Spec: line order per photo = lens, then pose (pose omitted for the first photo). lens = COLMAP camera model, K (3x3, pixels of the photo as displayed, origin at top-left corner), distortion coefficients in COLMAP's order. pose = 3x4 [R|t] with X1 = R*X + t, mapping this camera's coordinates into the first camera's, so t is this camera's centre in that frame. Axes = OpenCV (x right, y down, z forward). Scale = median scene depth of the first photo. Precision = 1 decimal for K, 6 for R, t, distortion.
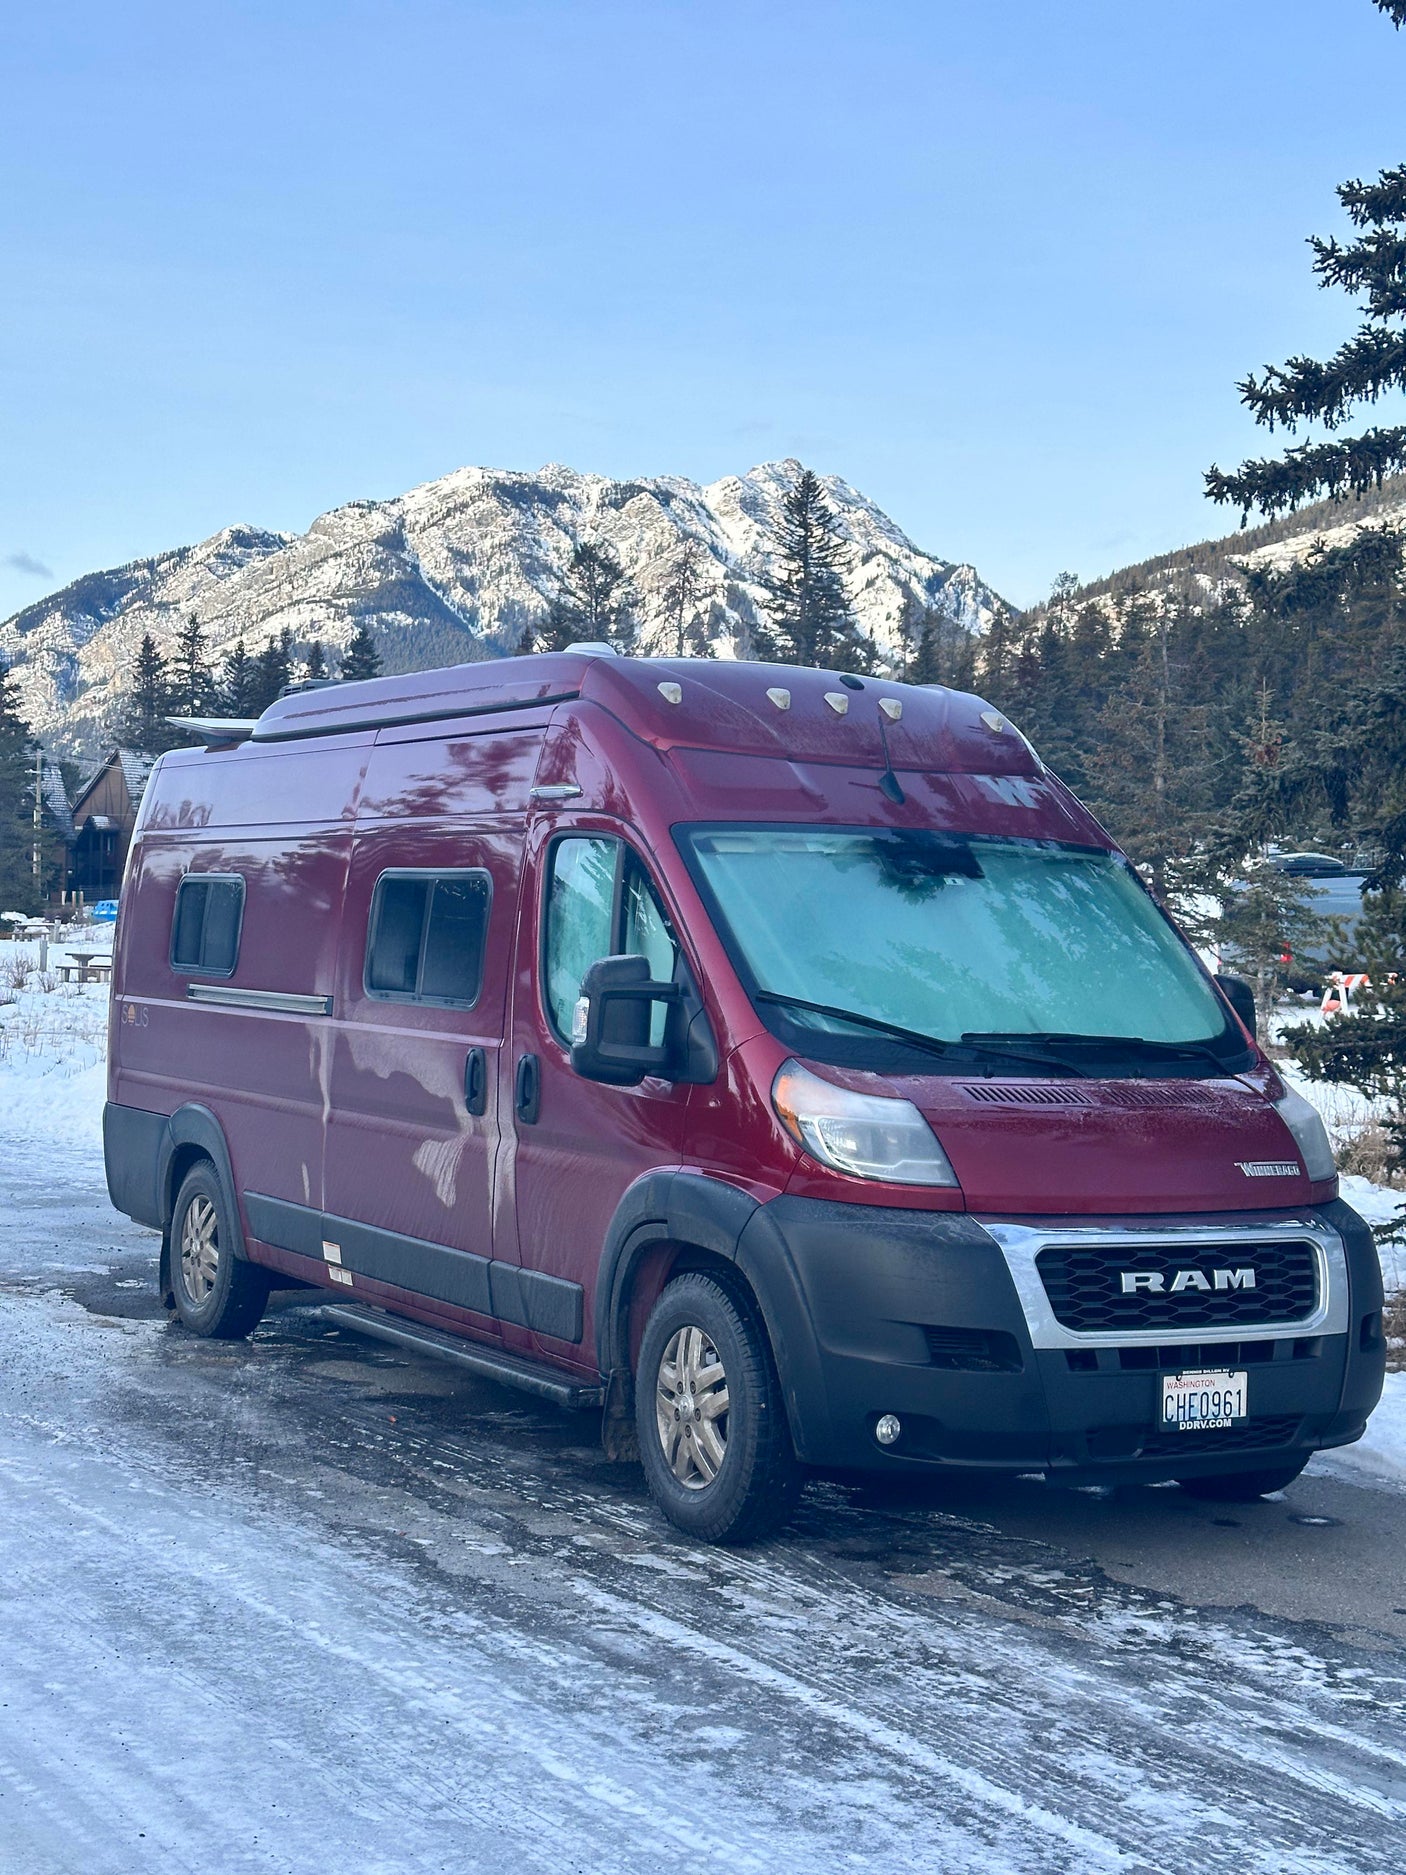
lens RADIAL K [[2630.4, 0, 703.0], [0, 2630.4, 937.5], [0, 0, 1]] dist [0.256653, -0.600296]
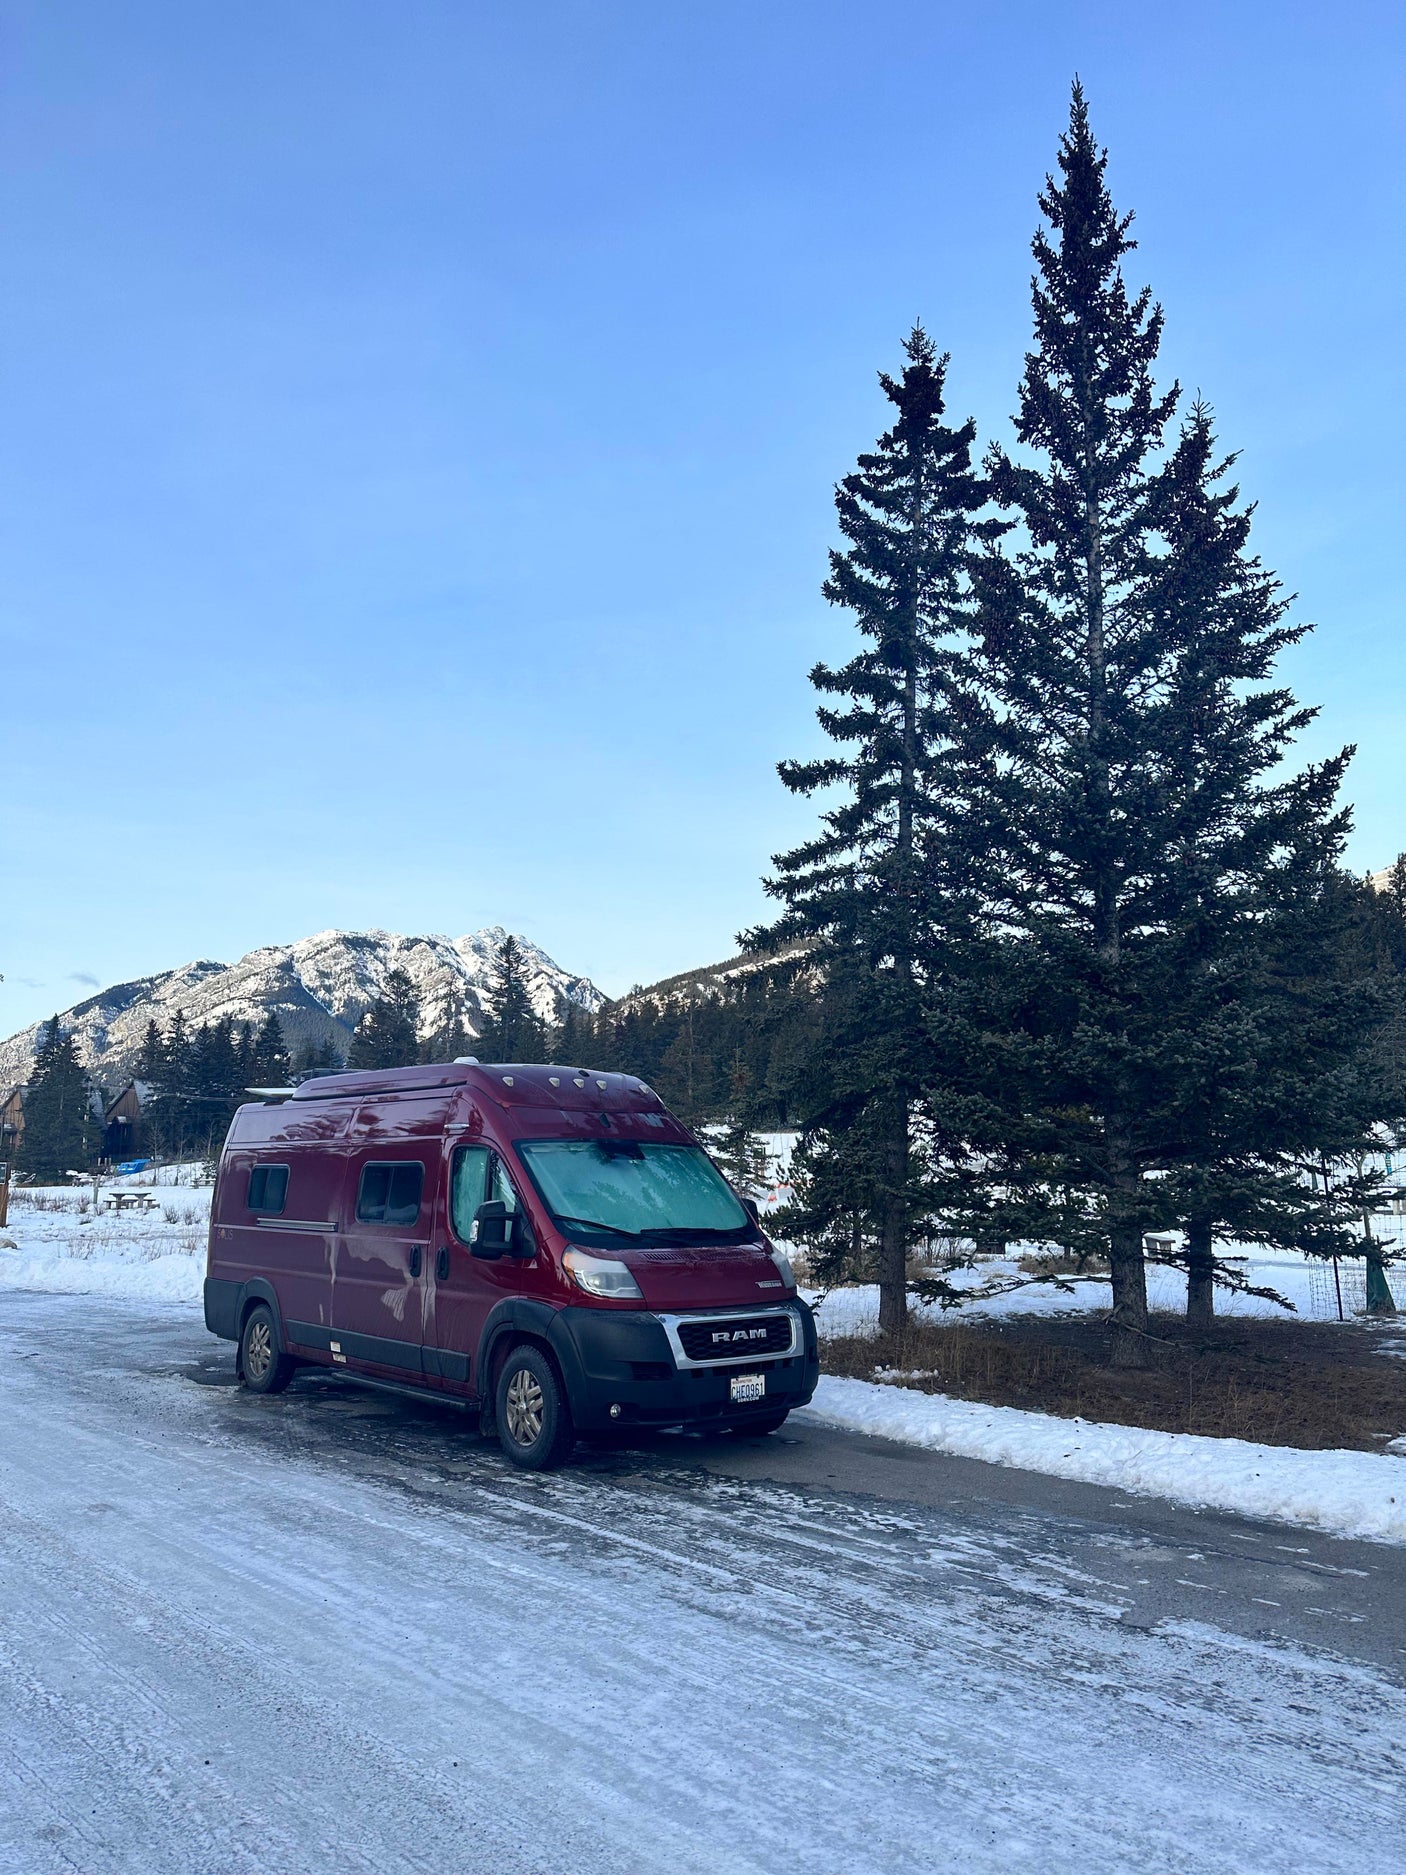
lens RADIAL K [[1327.0, 0, 703.0], [0, 1327.0, 937.5], [0, 0, 1]] dist [0.137080, -0.266351]
pose [[0.982649, 0.003969, 0.185431, -0.062530], [0.027411, 0.985685, -0.166354, -0.019066], [-0.183437, 0.168551, 0.968474, -0.178267]]
